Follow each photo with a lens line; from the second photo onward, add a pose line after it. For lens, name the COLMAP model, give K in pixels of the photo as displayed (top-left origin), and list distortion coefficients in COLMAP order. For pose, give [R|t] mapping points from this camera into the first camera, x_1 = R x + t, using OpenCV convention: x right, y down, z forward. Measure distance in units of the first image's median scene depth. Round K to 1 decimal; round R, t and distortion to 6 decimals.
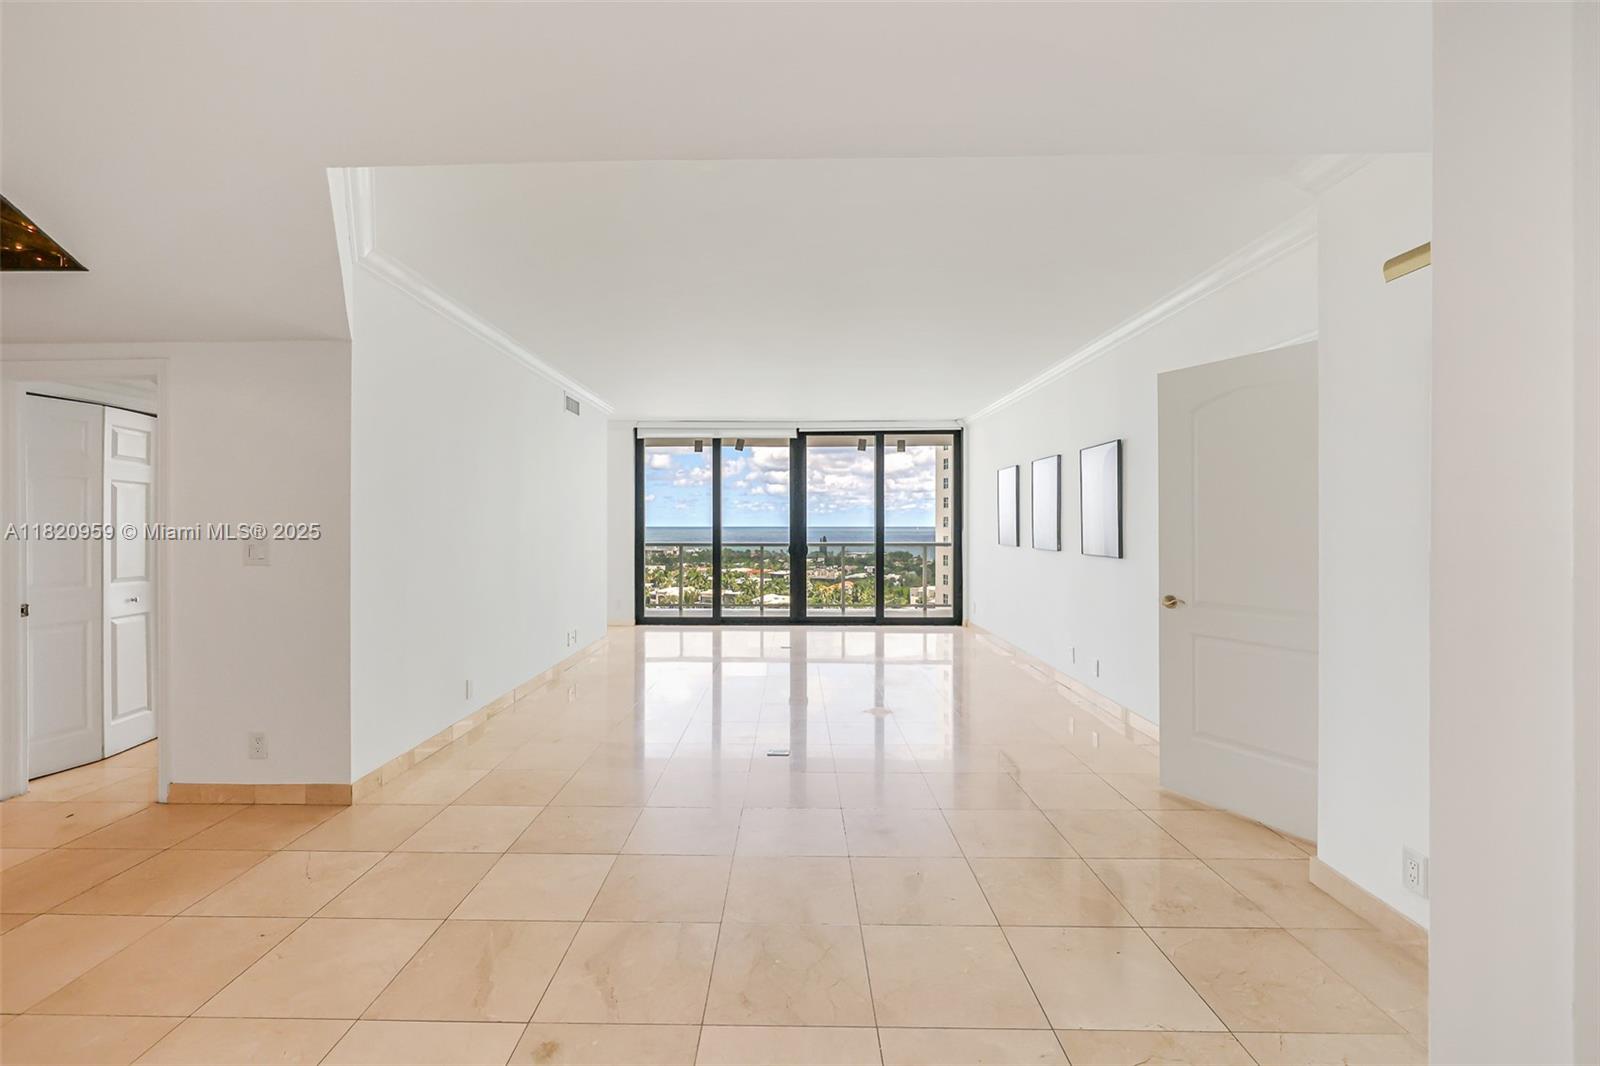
lens RADIAL K [[685.2, 0, 782.1], [0, 685.2, 522.9], [0, 0, 1]] dist [0.009436, -0.004349]
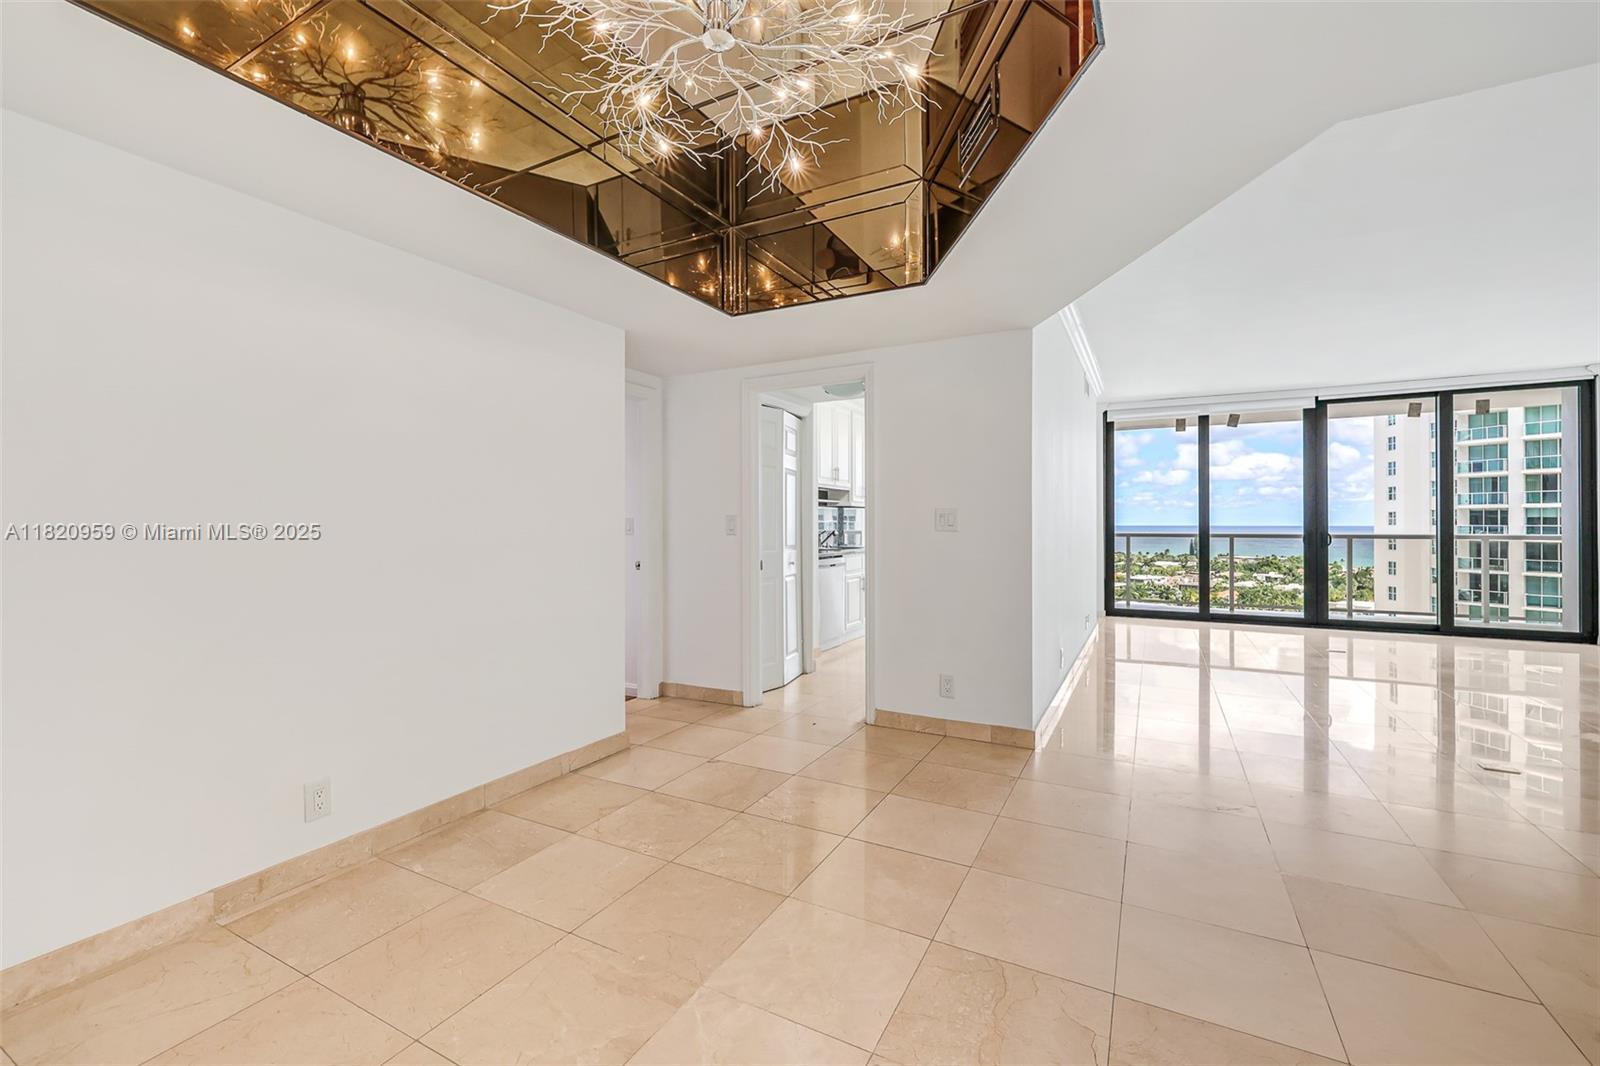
lens RADIAL K [[685.2, 0, 781.1], [0, 685.2, 521.1], [0, 0, 1]] dist [0.009436, -0.004349]
pose [[0.887123, -0.001329, -0.461531, -0.170695], [0.001126, 0.999999, -0.000714, 0.015701], [0.461531, 0.000113, 0.887124, -0.059048]]
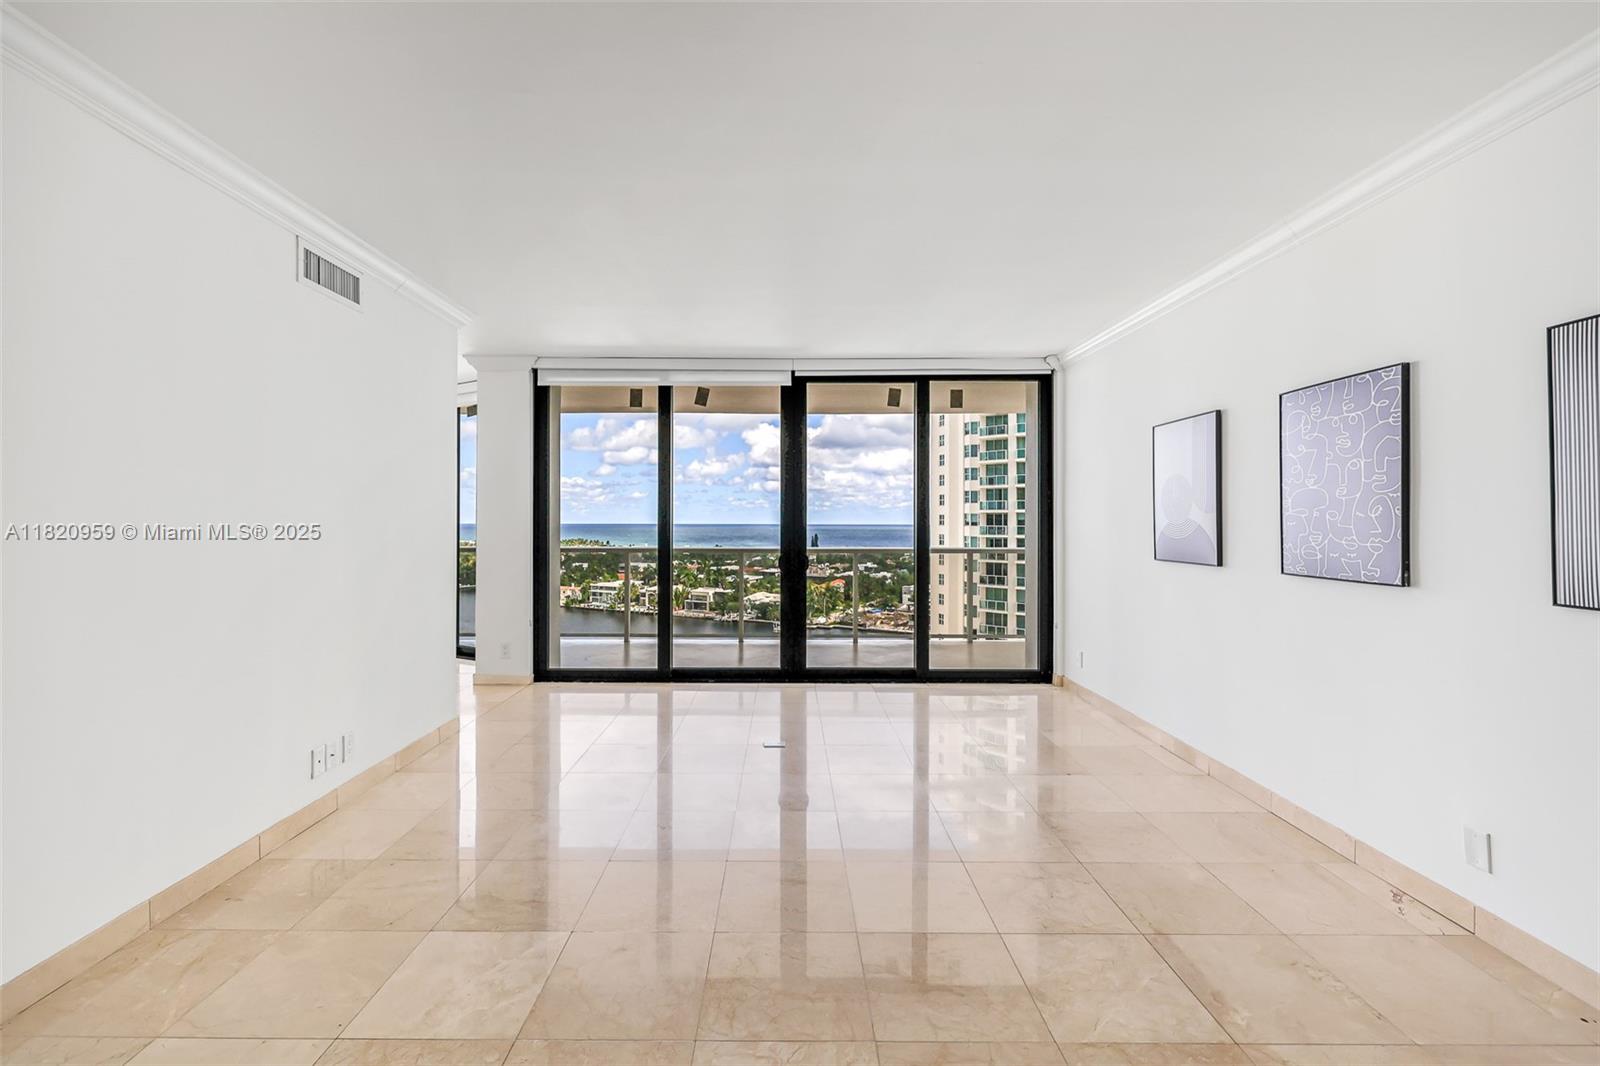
lens RADIAL K [[685.2, 0, 782.1], [0, 685.2, 517.0], [0, 0, 1]] dist [0.009436, -0.004349]
pose [[0.999919, 0.003027, 0.012398, 0.004853], [-0.002964, 0.999983, -0.005067, 0.000095], [-0.012414, 0.005030, 0.999910, 0.366204]]
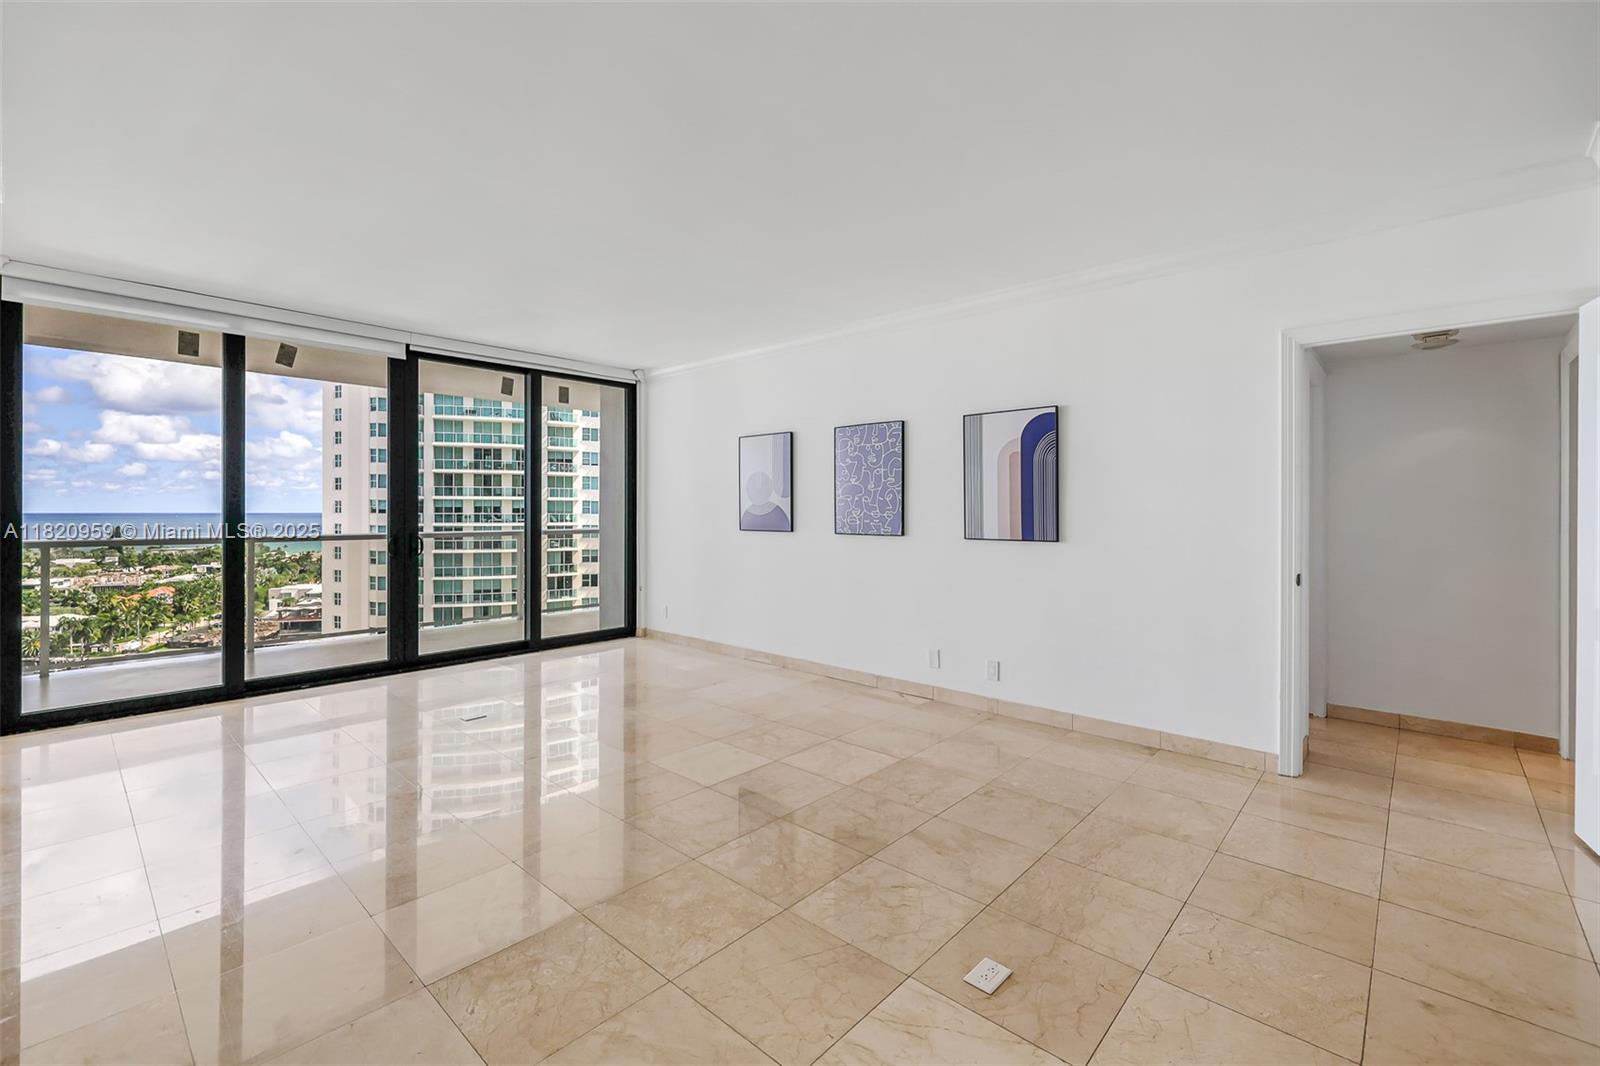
lens RADIAL K [[685.2, 0, 788.4], [0, 685.2, 509.6], [0, 0, 1]] dist [0.009436, -0.004349]
pose [[0.670194, 0.002906, 0.742180, -0.198259], [-0.003636, 0.999993, -0.000631, 0.005944], [-0.742177, -0.002276, 0.670200, 0.347022]]
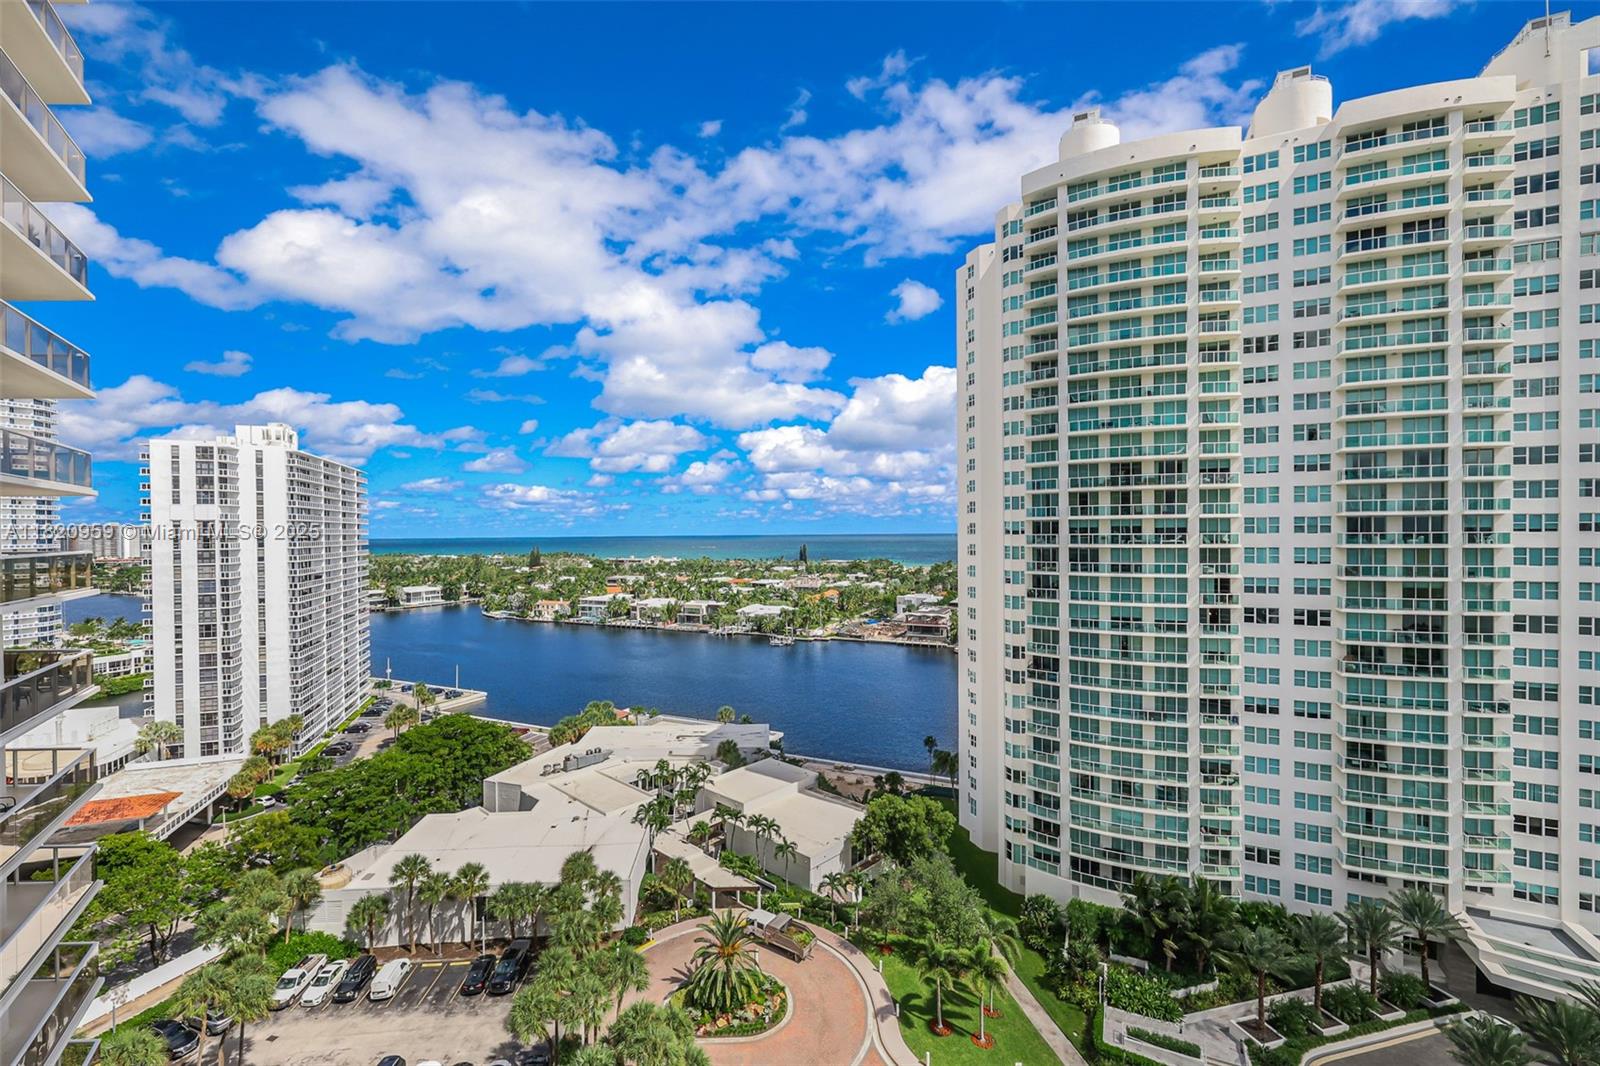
lens RADIAL K [[685.2, 0, 780.8], [0, 685.2, 538.9], [0, 0, 1]] dist [0.009436, -0.004349]
pose [[0.999320, -0.007824, 0.036033, -0.595489], [0.007382, 0.999896, 0.012393, -0.009757], [-0.036127, -0.012118, 0.999274, 1.303159]]
